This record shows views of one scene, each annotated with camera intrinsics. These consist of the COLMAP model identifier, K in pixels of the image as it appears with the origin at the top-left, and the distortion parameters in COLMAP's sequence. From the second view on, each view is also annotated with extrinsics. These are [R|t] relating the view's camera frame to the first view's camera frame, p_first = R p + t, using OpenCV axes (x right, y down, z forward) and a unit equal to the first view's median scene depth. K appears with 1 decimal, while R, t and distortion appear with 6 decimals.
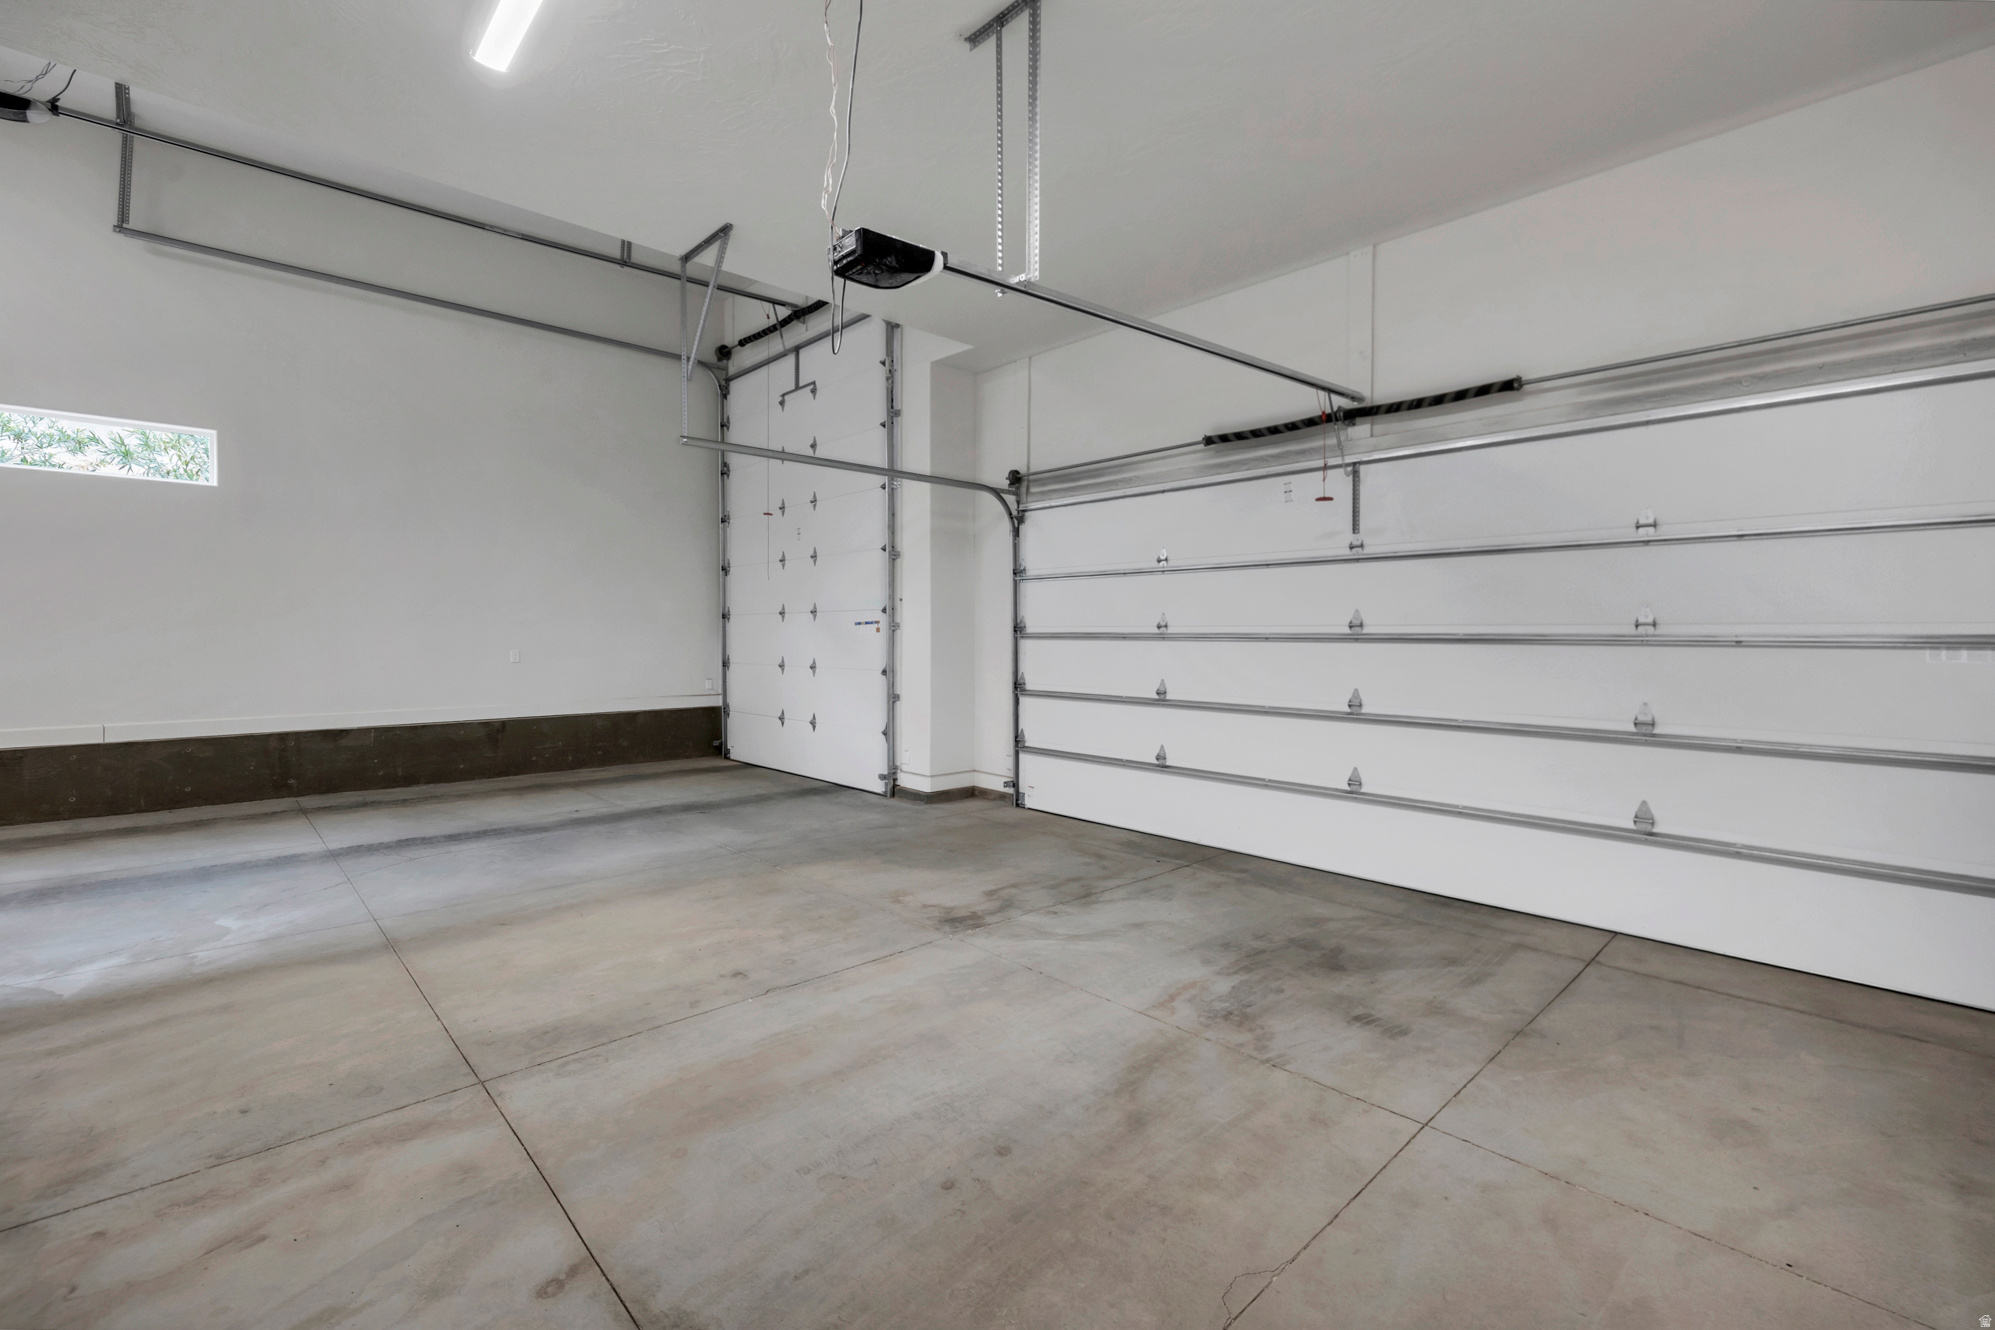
lens RADIAL K [[860.9, 0, 1006.3], [0, 860.9, 645.9], [0, 0, 1]] dist [0.002068, 0.000162]
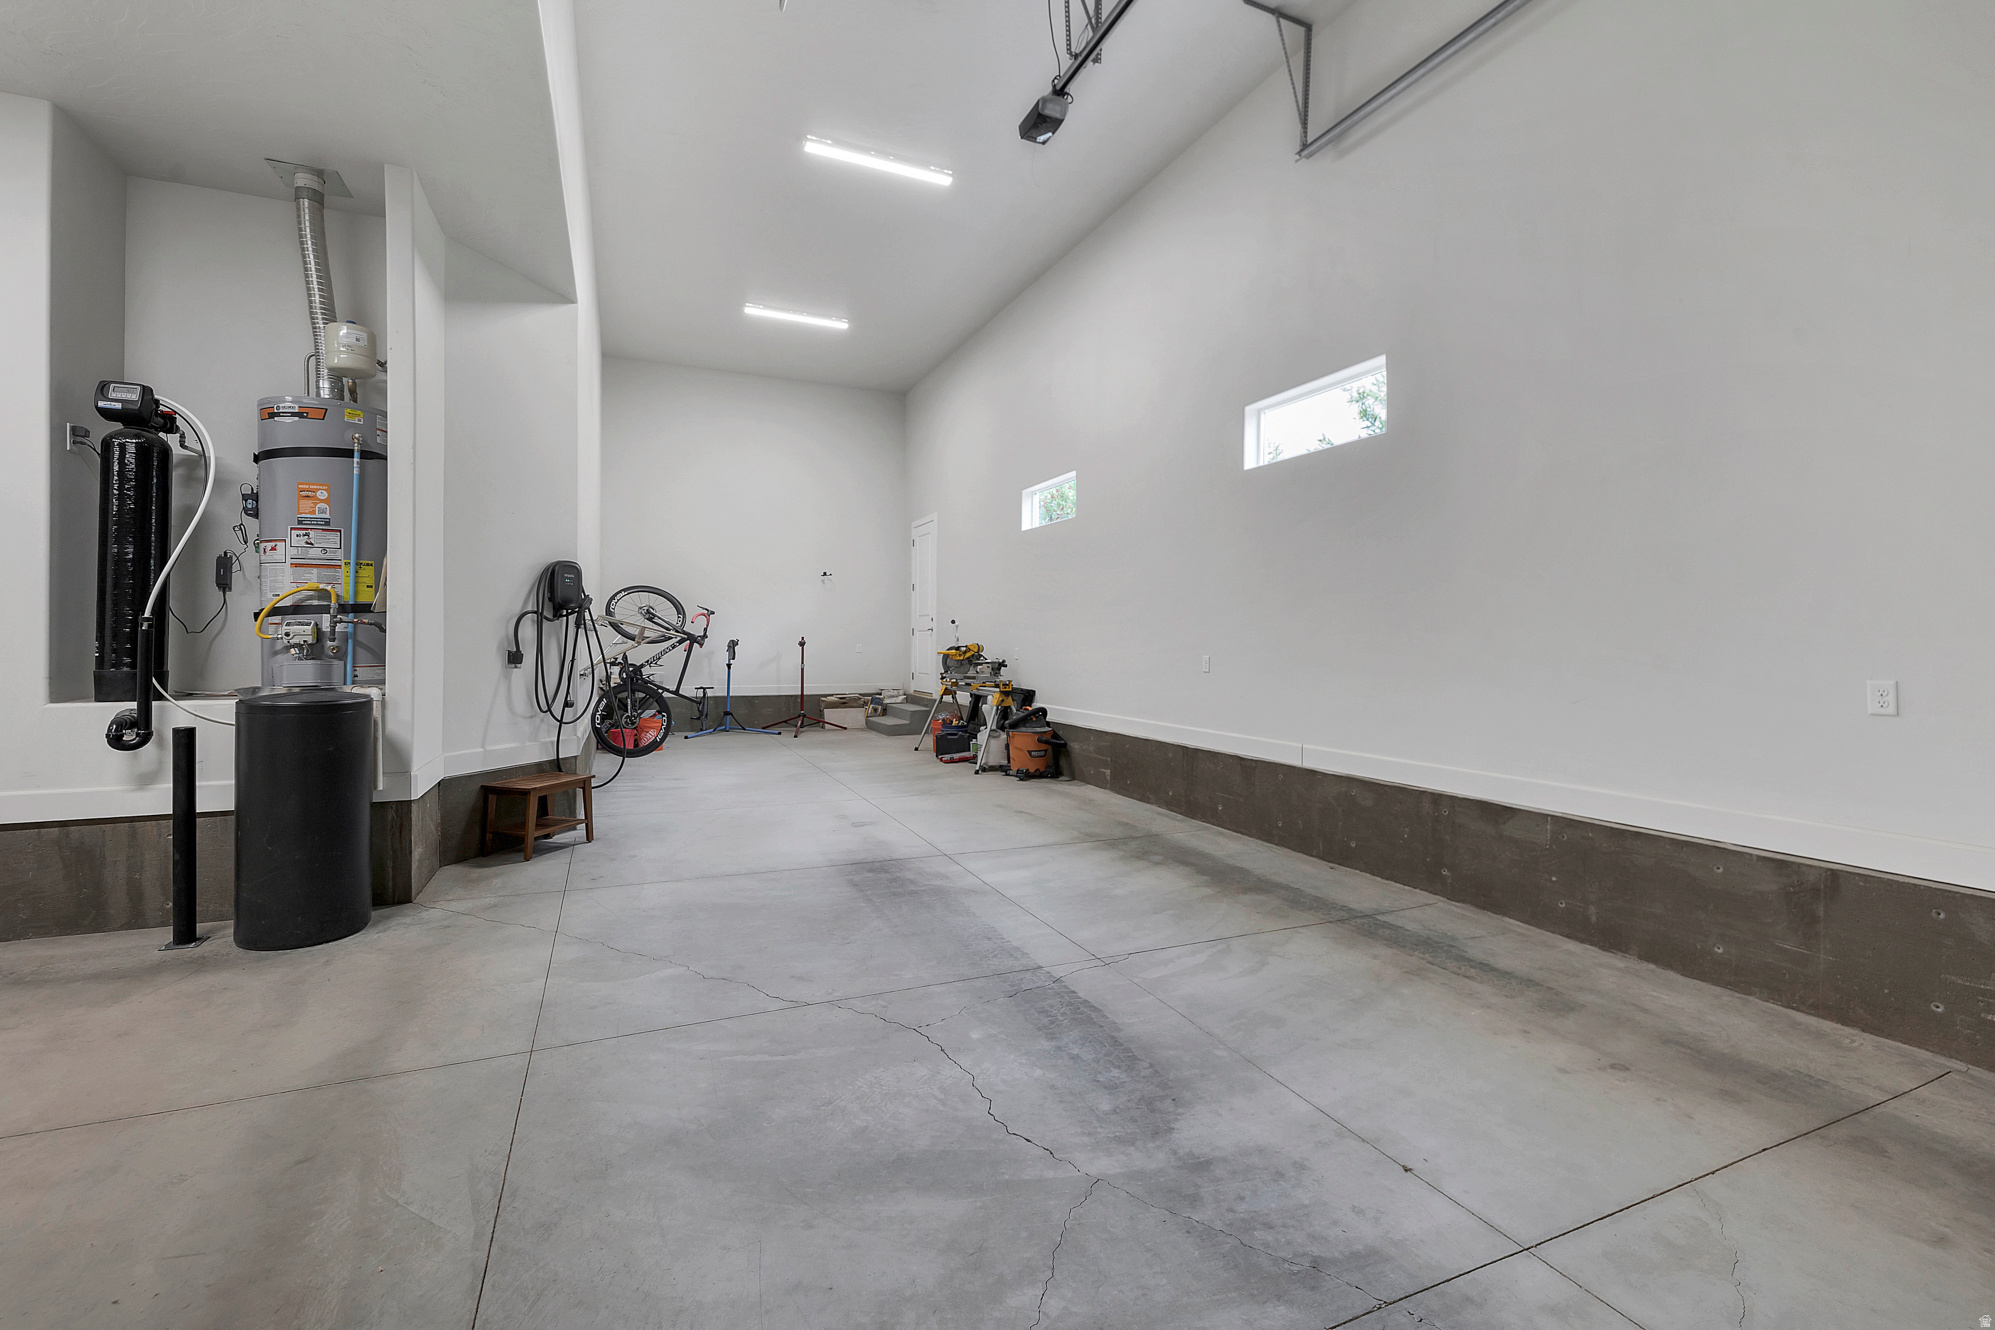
lens RADIAL K [[860.9, 0, 1006.3], [0, 860.9, 645.9], [0, 0, 1]] dist [0.002068, 0.000162]
pose [[-0.340526, -0.000892, -0.940235, -0.226580], [-0.018973, 0.999802, 0.005923, -0.009082], [0.940043, 0.019856, -0.340476, 1.567779]]
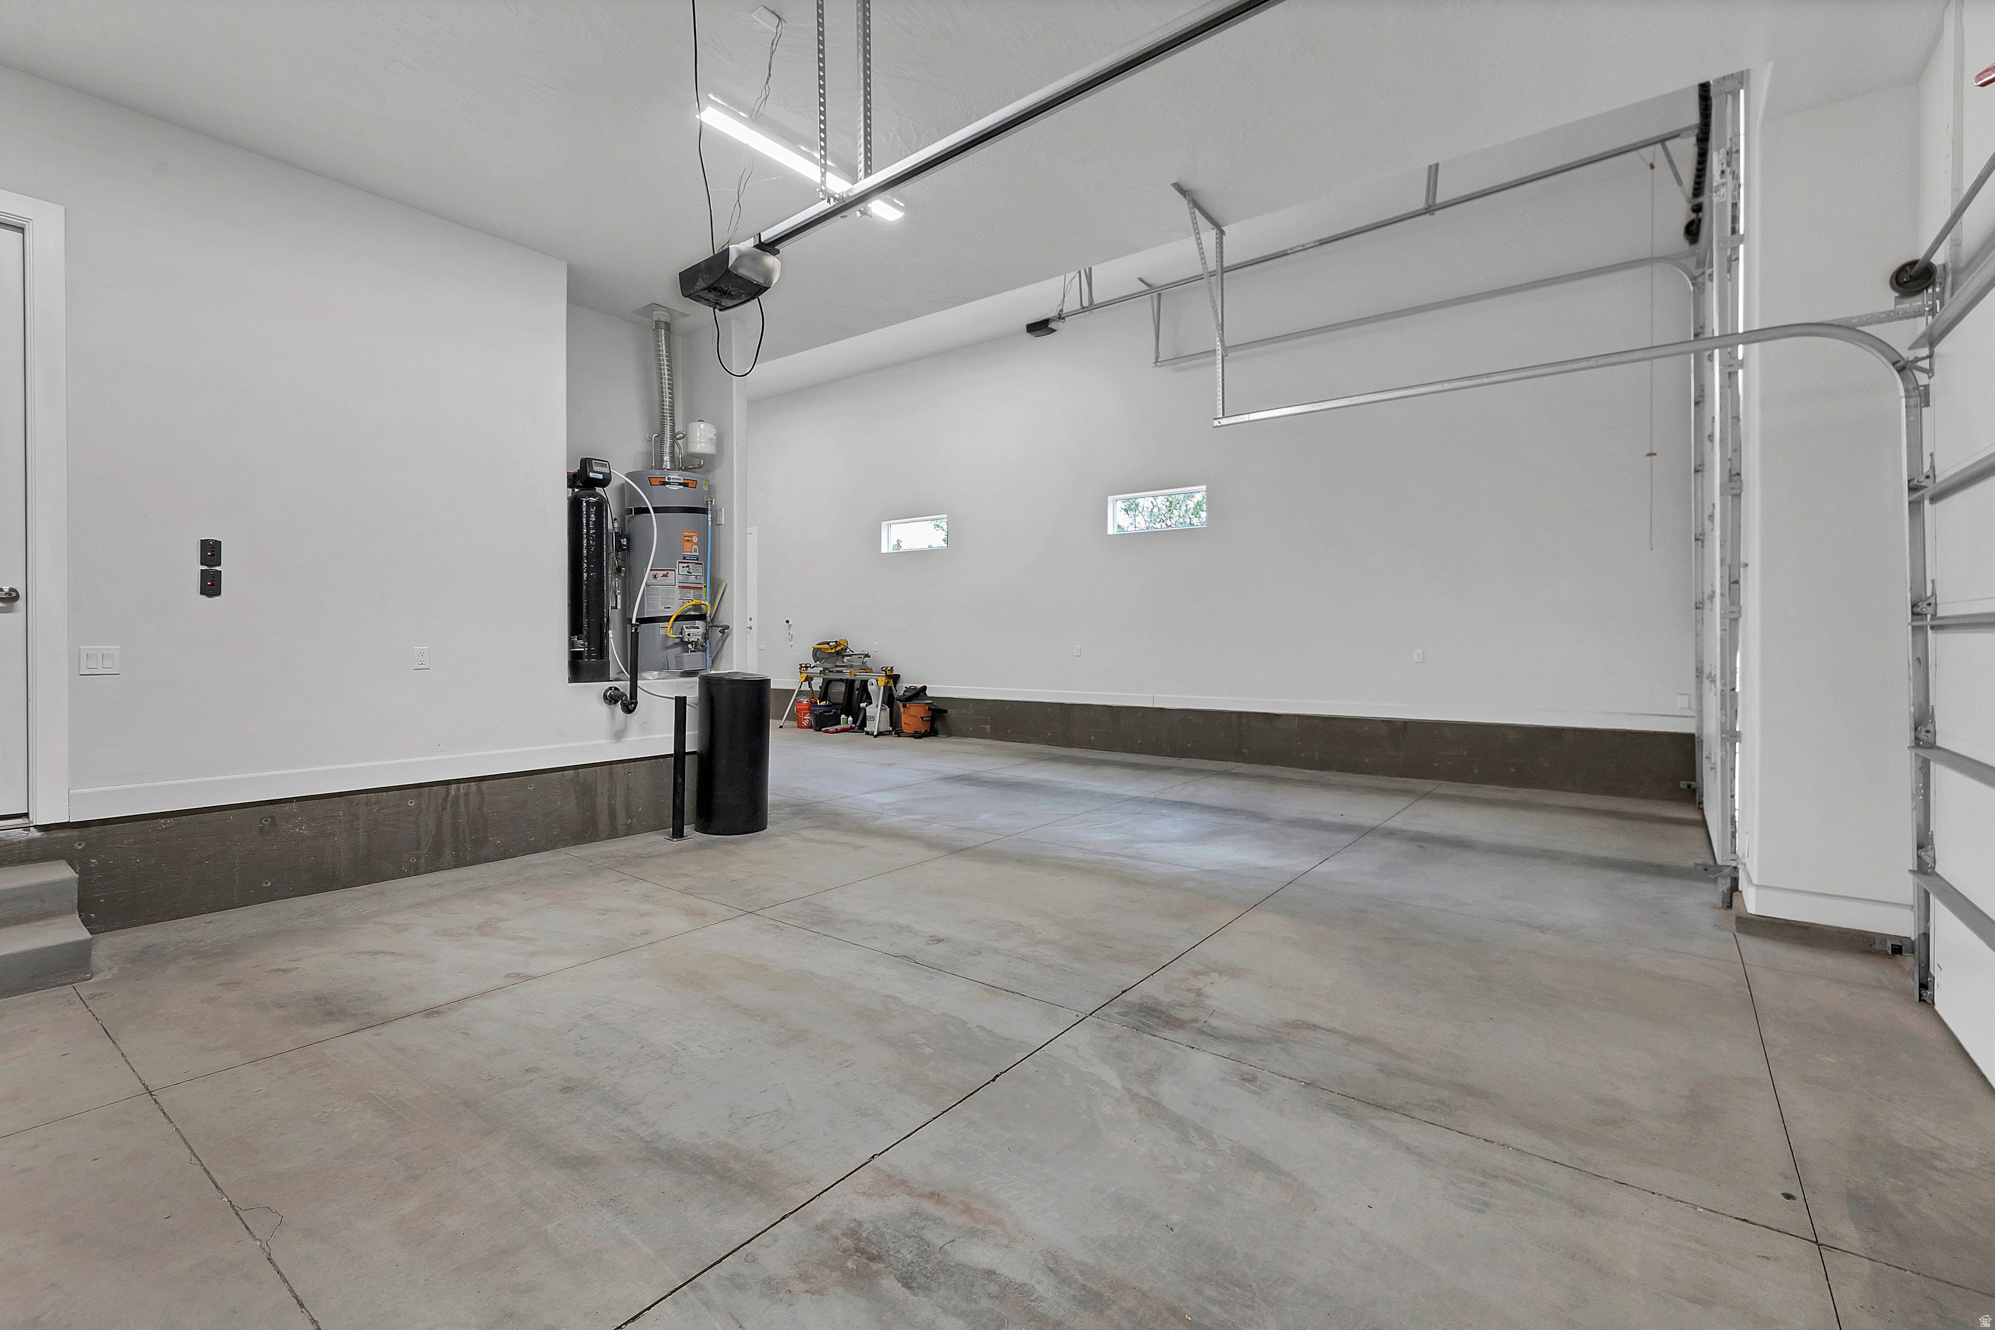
lens RADIAL K [[875.0, 0, 1001.7], [0, 875.0, 641.5], [0, 0, 1]] dist [-0.000777, 0.000377]
pose [[0.161750, -0.000237, -0.986832, 0.657815], [-0.012363, 0.999921, -0.002266, 0.007141], [0.986754, 0.012567, 0.161735, 0.754590]]
